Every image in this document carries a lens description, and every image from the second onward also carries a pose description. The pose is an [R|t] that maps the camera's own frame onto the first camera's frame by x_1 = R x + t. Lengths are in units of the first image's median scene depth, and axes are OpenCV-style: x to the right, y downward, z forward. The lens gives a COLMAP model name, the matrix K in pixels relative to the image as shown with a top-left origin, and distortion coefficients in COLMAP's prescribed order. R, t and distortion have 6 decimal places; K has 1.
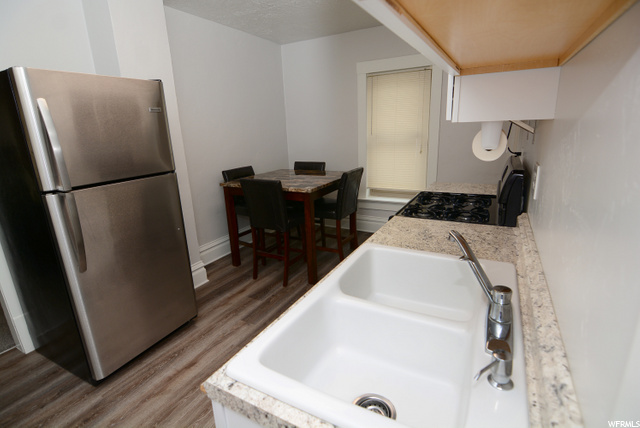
lens RADIAL K [[327.5, 0, 320.0], [0, 327.5, 214.0], [0, 0, 1]] dist [0.000357, -0.000183]
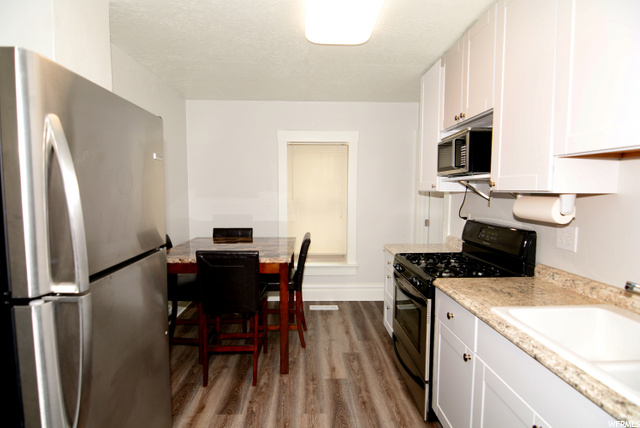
lens RADIAL K [[320.7, 0, 320.0], [0, 320.7, 214.0], [0, 0, 1]] dist [0.001985, -0.014846]
pose [[0.849376, 0.004413, 0.527770, -0.340749], [0.099986, 0.980512, -0.169112, -0.031892], [-0.518231, 0.196410, 0.832382, 0.178408]]
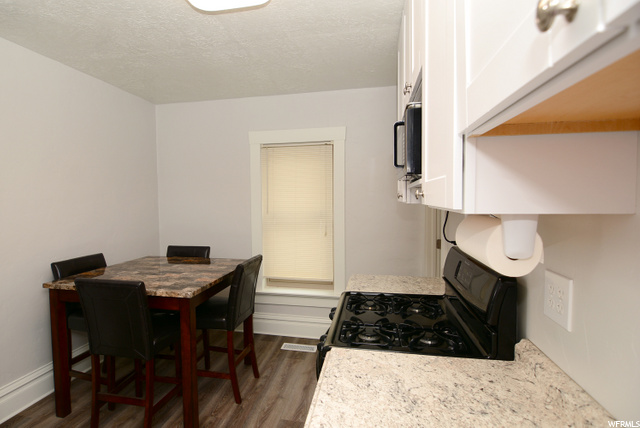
lens RADIAL K [[341.4, 0, 301.0], [0, 341.4, 212.8], [0, 0, 1]] dist [0.002965, -0.015970]
pose [[0.957148, 0.018890, 0.288983, -0.015168], [0.045761, 0.975468, -0.215332, -0.060790], [-0.285961, 0.219329, 0.932803, 0.192877]]
